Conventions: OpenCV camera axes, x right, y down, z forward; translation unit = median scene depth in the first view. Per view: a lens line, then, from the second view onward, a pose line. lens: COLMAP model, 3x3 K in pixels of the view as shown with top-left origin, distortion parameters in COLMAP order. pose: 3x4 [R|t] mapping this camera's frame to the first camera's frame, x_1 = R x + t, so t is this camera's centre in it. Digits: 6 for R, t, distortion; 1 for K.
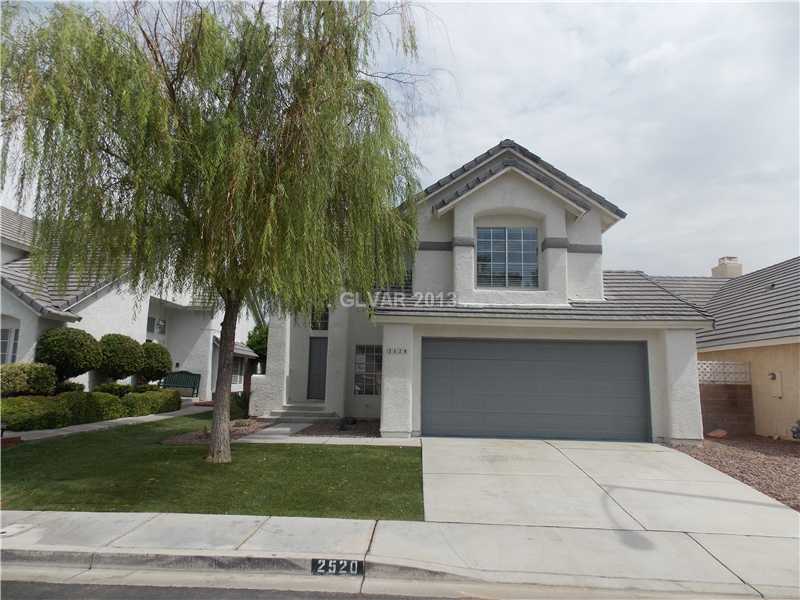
lens RADIAL K [[538.1, 0, 404.3], [0, 538.1, 293.0], [0, 0, 1]] dist [0.023866, -0.010165]
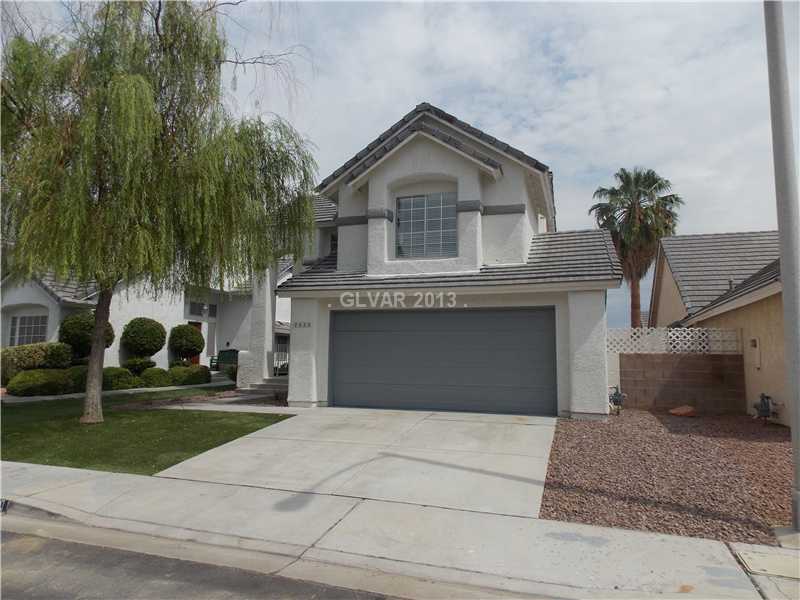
lens RADIAL K [[538.1, 0, 402.5], [0, 538.1, 291.4], [0, 0, 1]] dist [0.023866, -0.010165]
pose [[0.955603, -0.045118, -0.291182, 0.446667], [0.054428, 0.998230, 0.023949, 0.027579], [0.289586, -0.038734, 0.956368, 0.060209]]
